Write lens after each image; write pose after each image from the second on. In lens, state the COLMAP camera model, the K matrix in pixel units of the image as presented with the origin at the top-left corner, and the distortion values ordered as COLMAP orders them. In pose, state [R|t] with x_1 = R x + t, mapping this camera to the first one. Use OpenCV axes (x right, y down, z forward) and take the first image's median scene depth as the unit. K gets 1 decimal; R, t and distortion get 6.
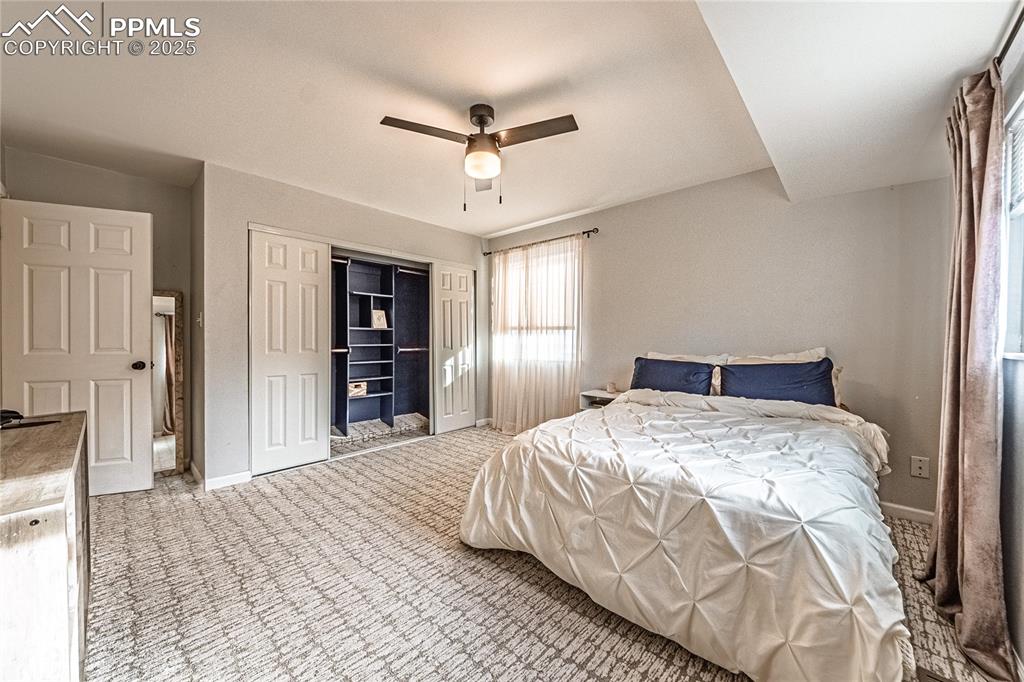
lens RADIAL K [[377.2, 0, 517.9], [0, 377.2, 343.4], [0, 0, 1]] dist [0.005061, -0.000550]
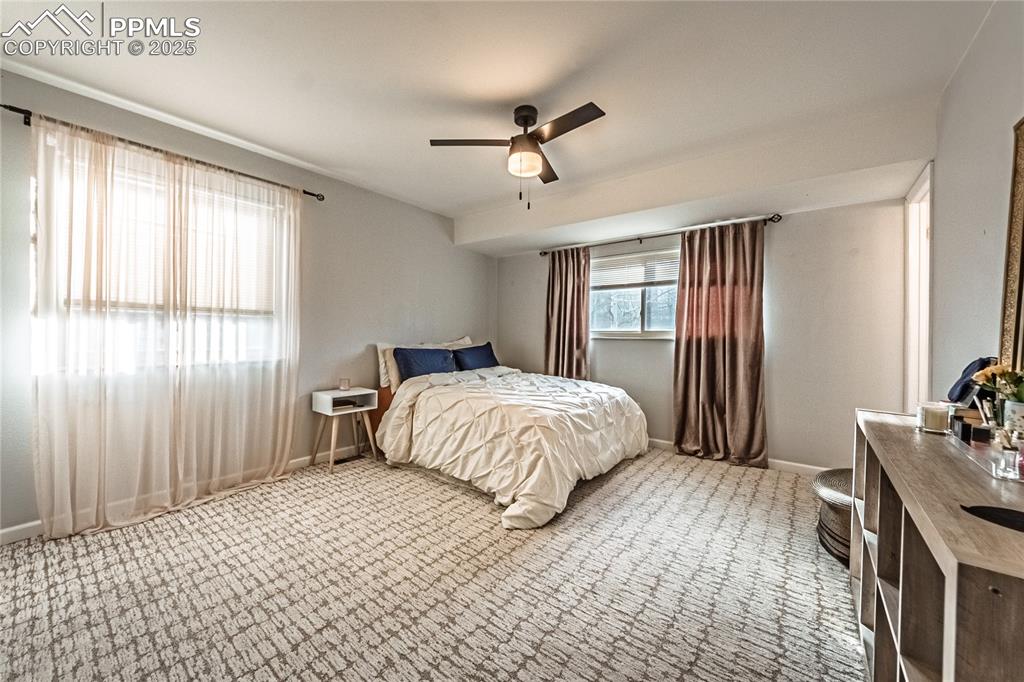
lens RADIAL K [[377.2, 0, 526.2], [0, 377.2, 336.2], [0, 0, 1]] dist [0.005061, -0.000550]
pose [[-0.093237, -0.006938, 0.995620, -1.120754], [0.004785, 0.999961, 0.007416, -0.004062], [-0.995632, 0.005456, -0.093200, 1.089906]]
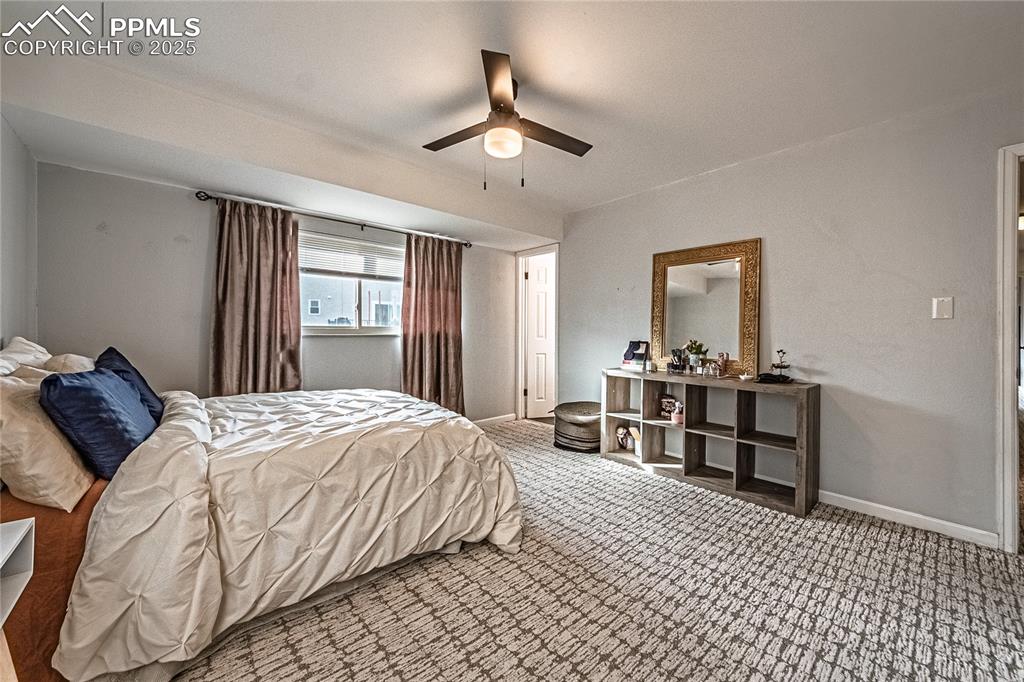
lens RADIAL K [[377.2, 0, 504.3], [0, 377.2, 333.5], [0, 0, 1]] dist [0.005061, -0.000550]
pose [[-0.991260, -0.011052, 0.131462, -0.221376], [-0.008082, 0.999700, 0.023104, -0.025482], [-0.131678, 0.021840, -0.991052, 1.916772]]
